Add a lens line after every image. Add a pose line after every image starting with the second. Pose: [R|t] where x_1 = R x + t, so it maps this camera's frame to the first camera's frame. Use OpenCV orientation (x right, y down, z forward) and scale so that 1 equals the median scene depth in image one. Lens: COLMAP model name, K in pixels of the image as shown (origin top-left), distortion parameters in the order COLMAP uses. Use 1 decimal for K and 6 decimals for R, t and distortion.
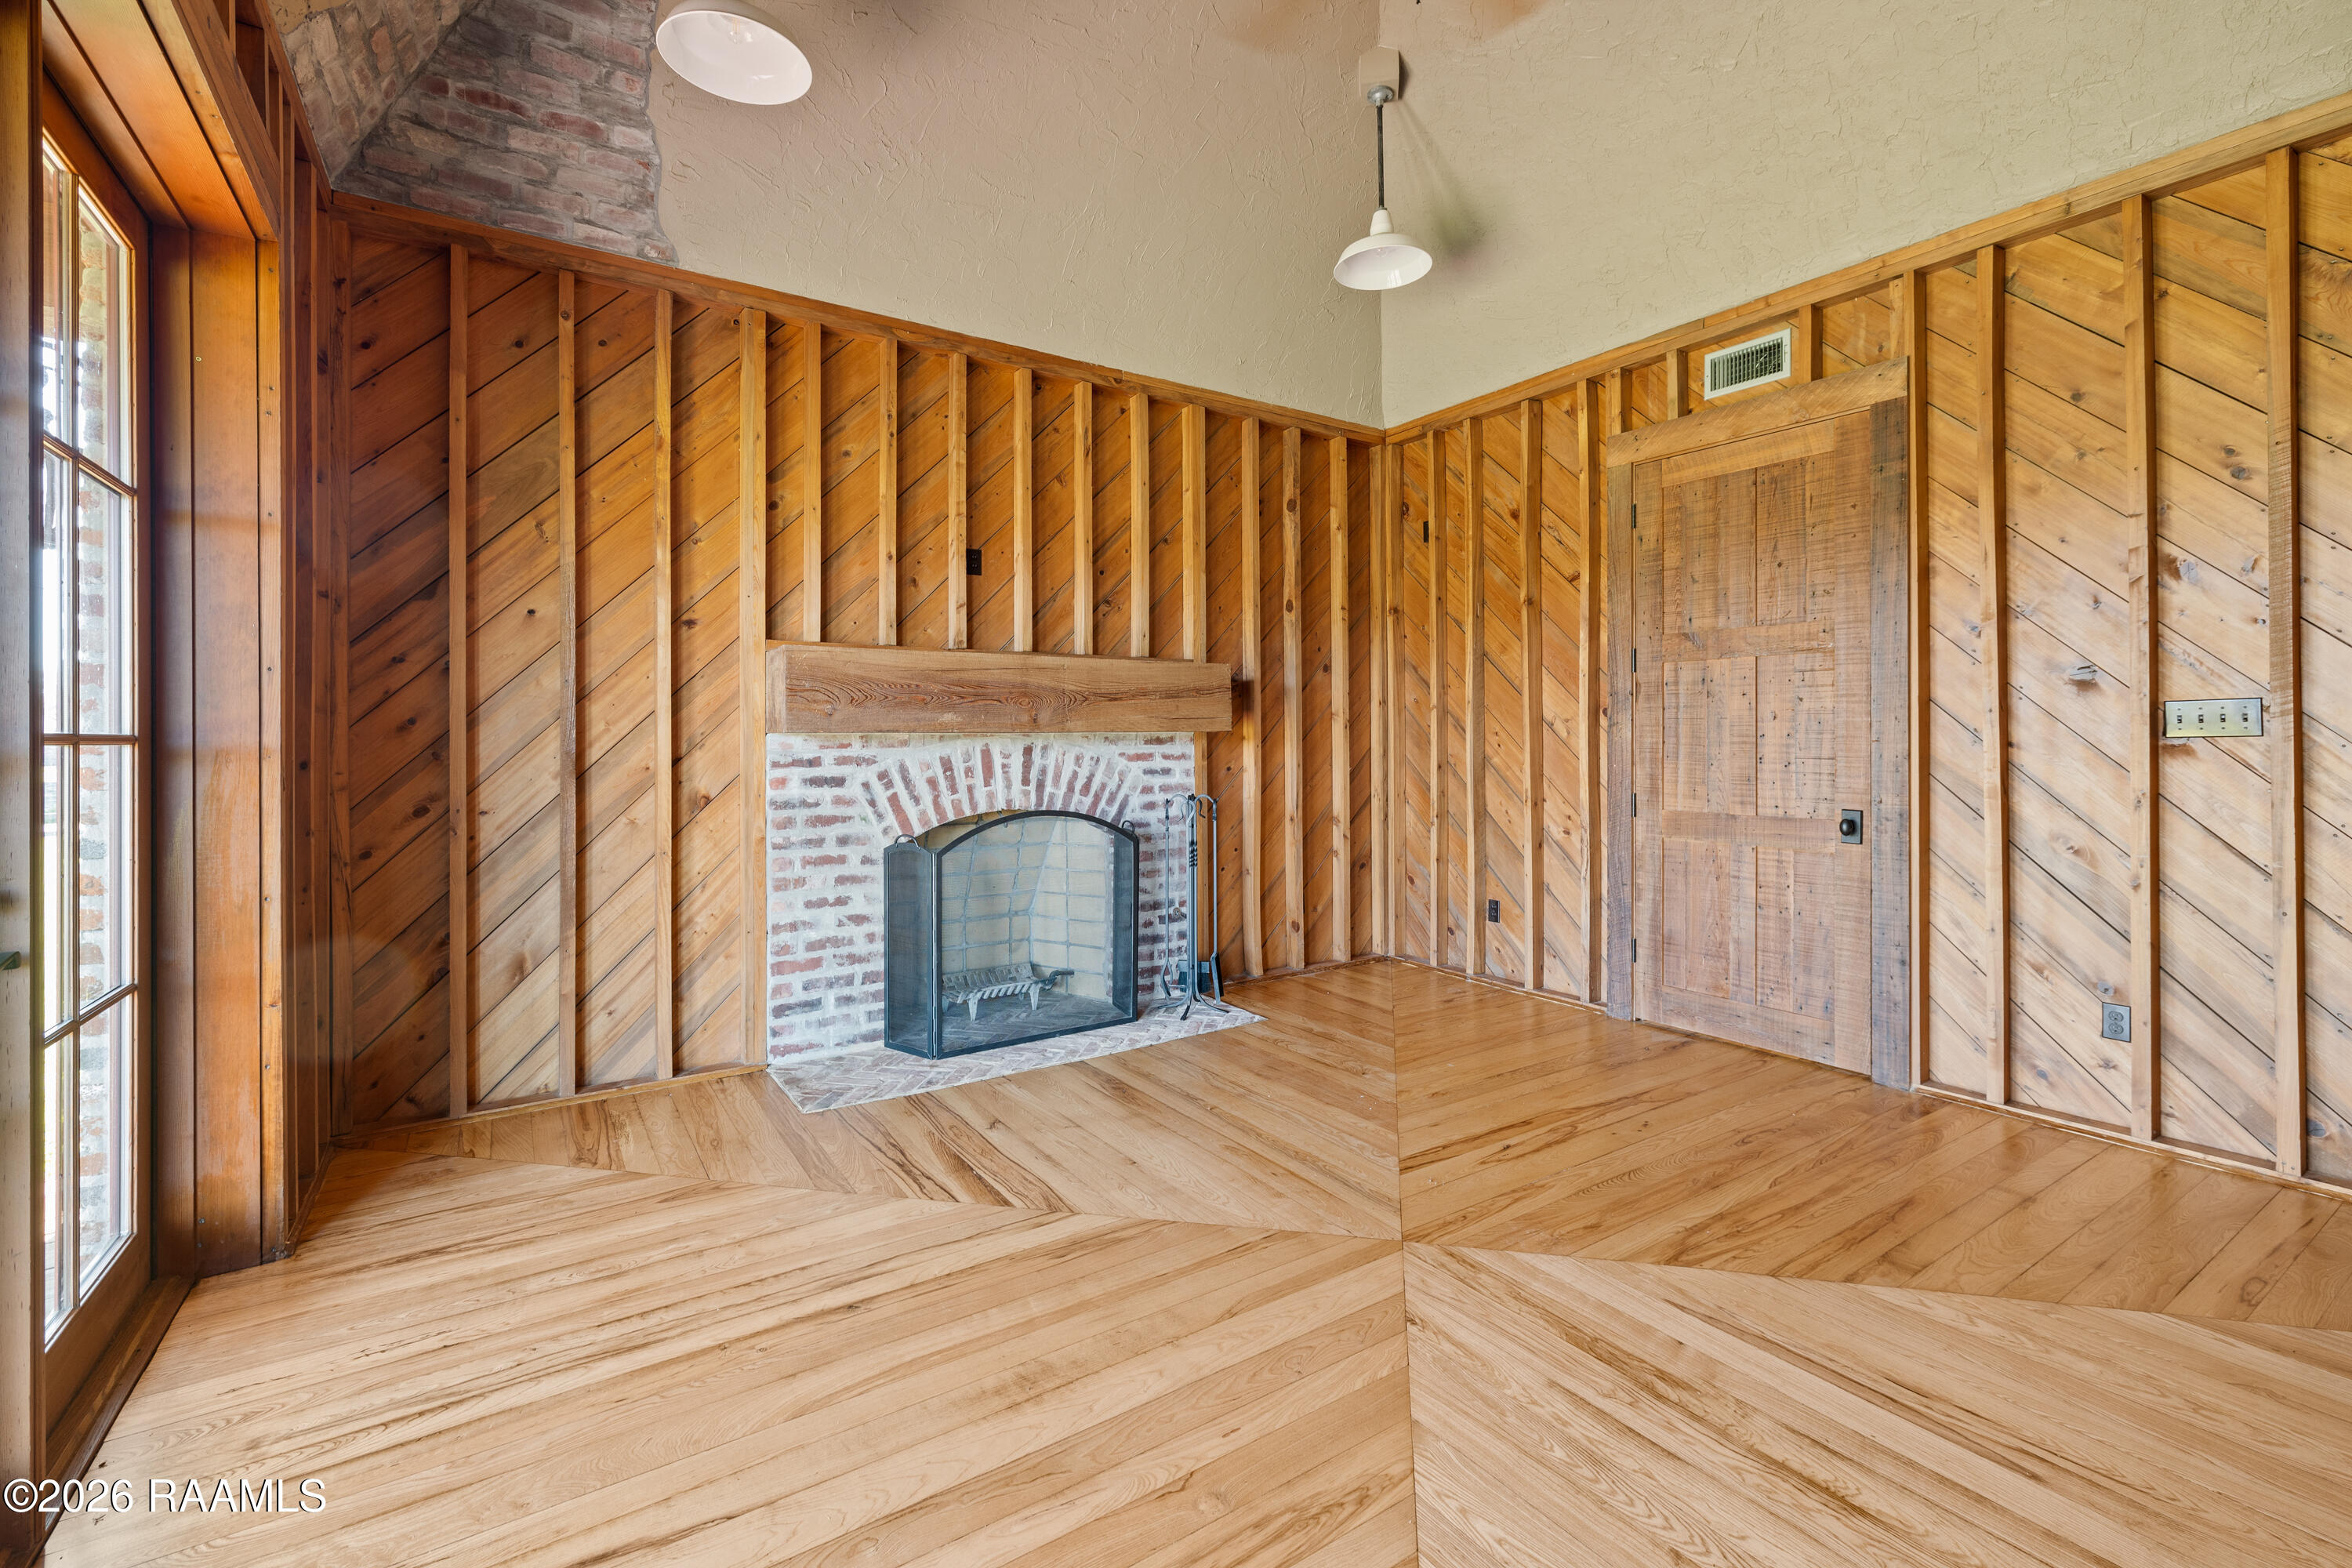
lens RADIAL K [[1001.2, 0, 1153.8], [0, 1001.2, 741.5], [0, 0, 1]] dist [0.000736, 0.000103]
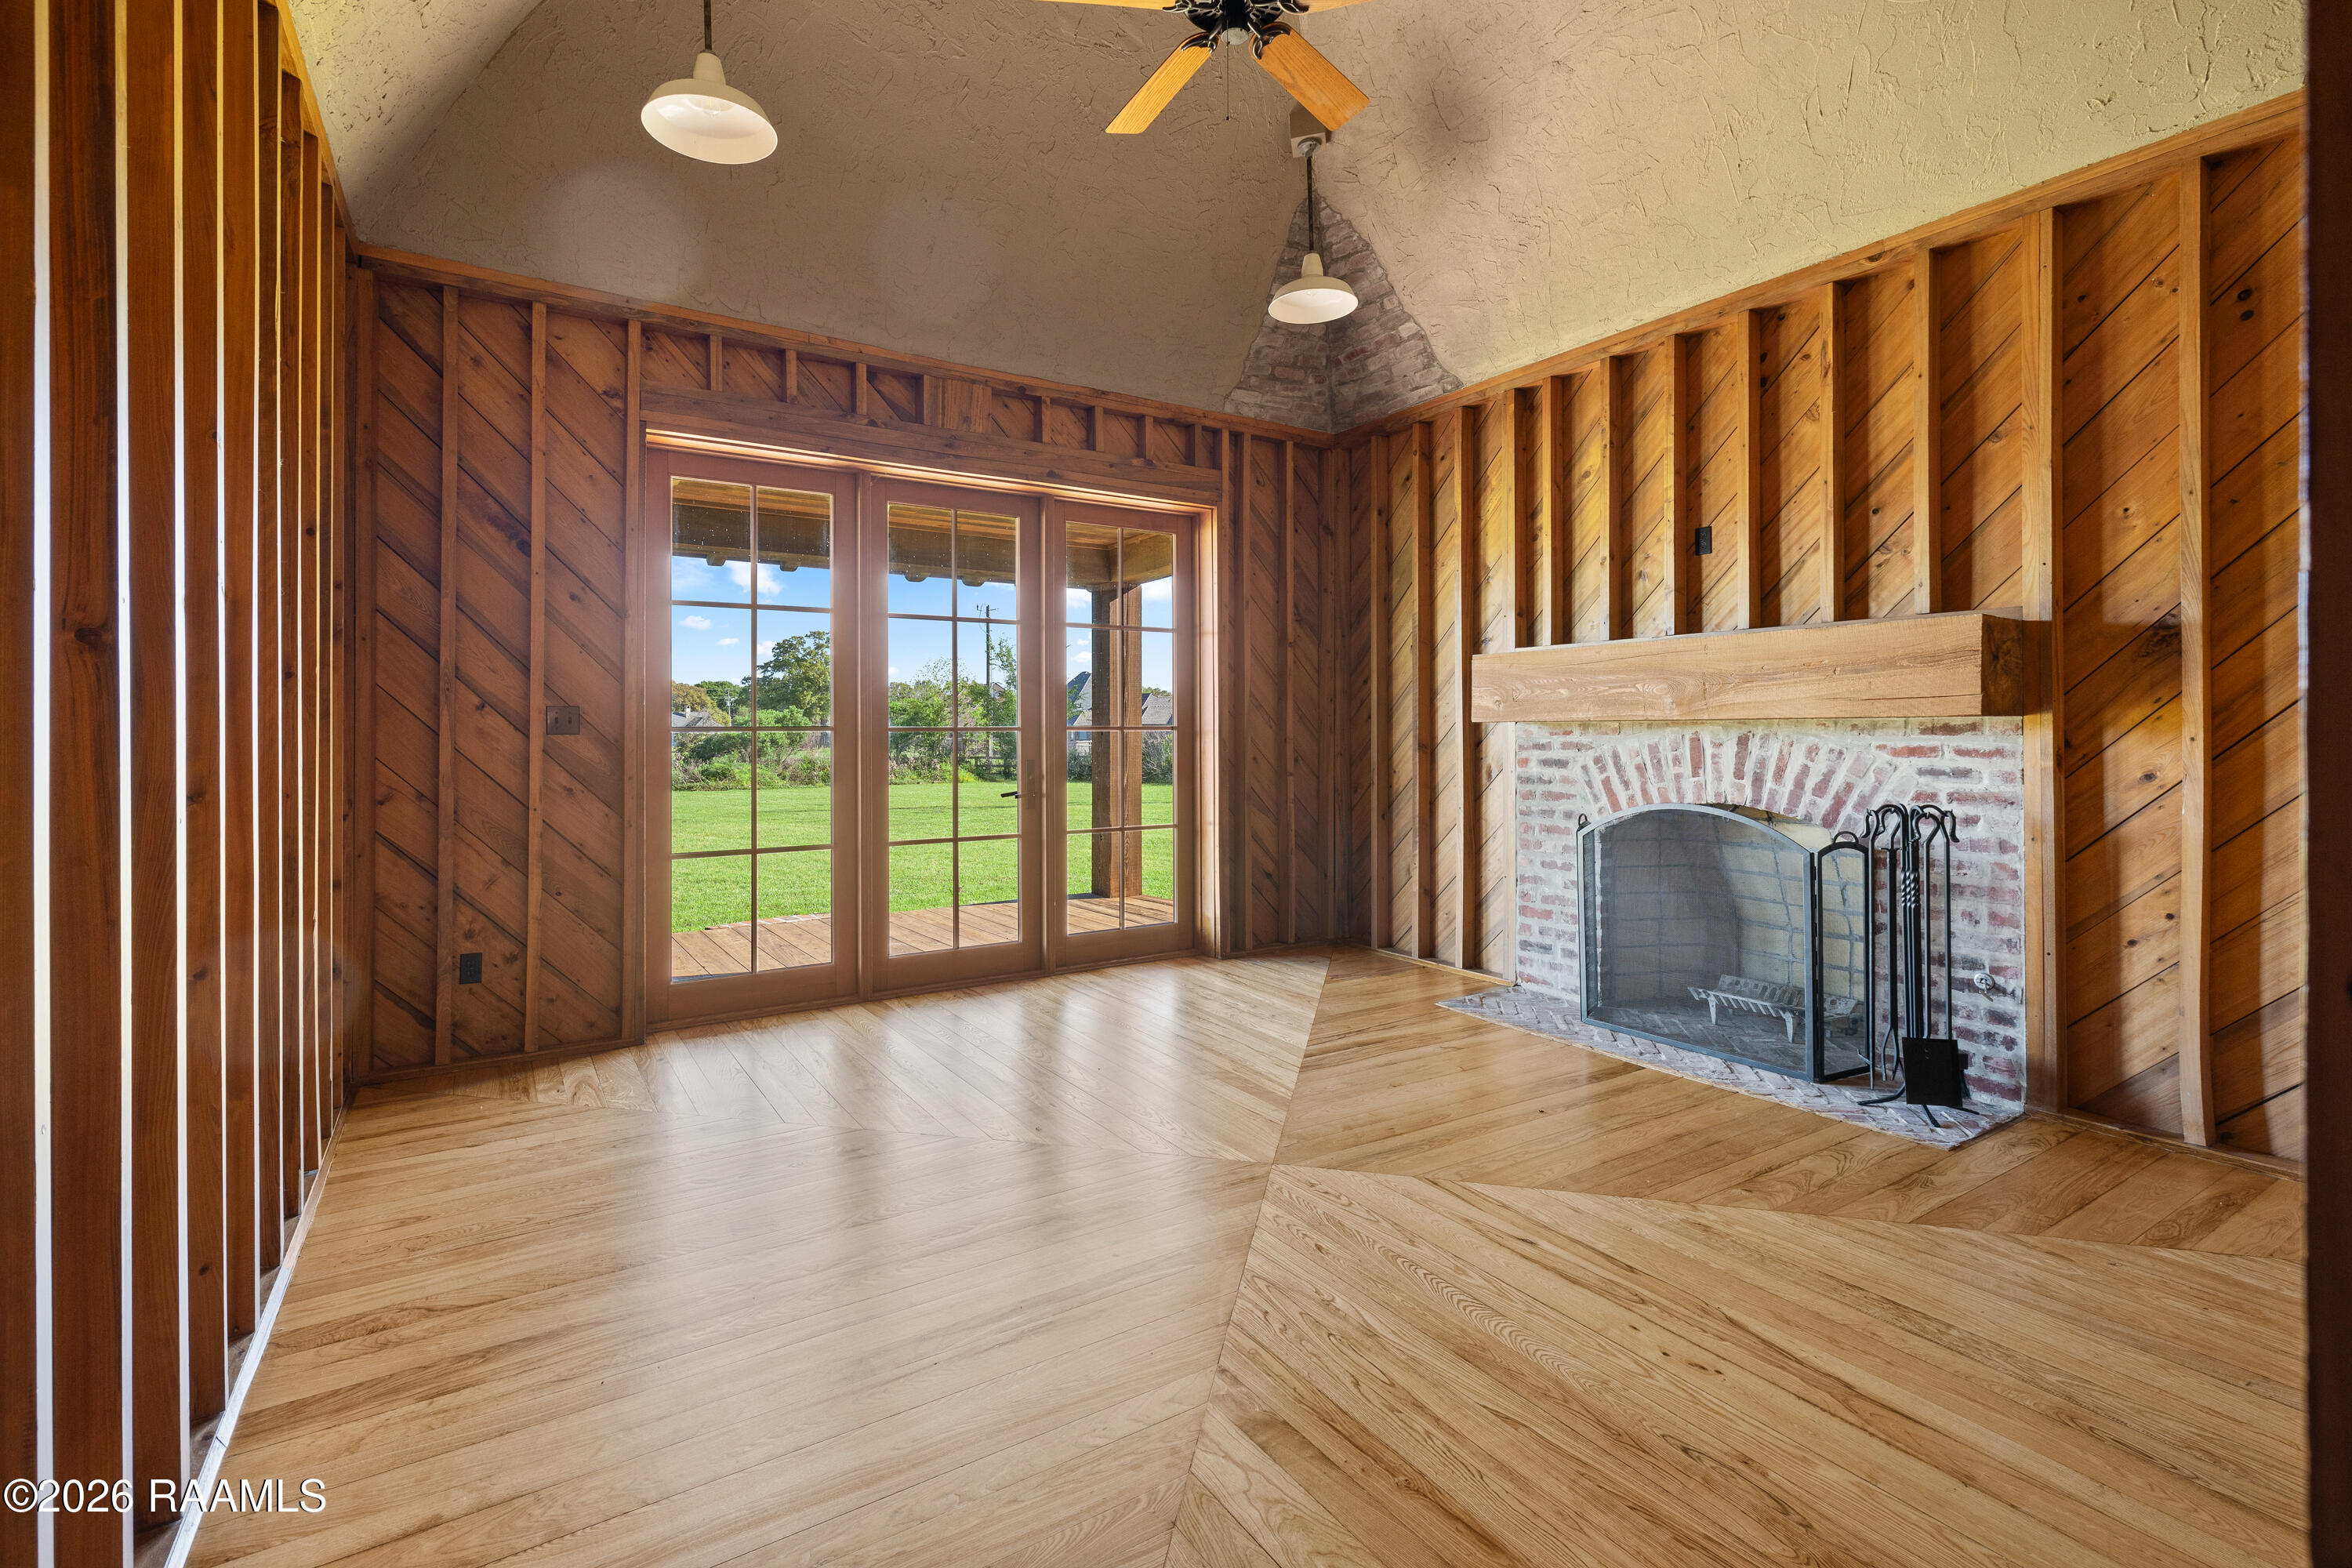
lens RADIAL K [[1042.3, 0, 1175.4], [0, 1042.3, 731.1], [0, 0, 1]] dist [0.000692, 0.000133]
pose [[0.008045, 0.006409, -0.999947, 0.845911], [0.001128, 0.999979, 0.006418, -0.005650], [0.999967, -0.001180, 0.008038, 0.511744]]
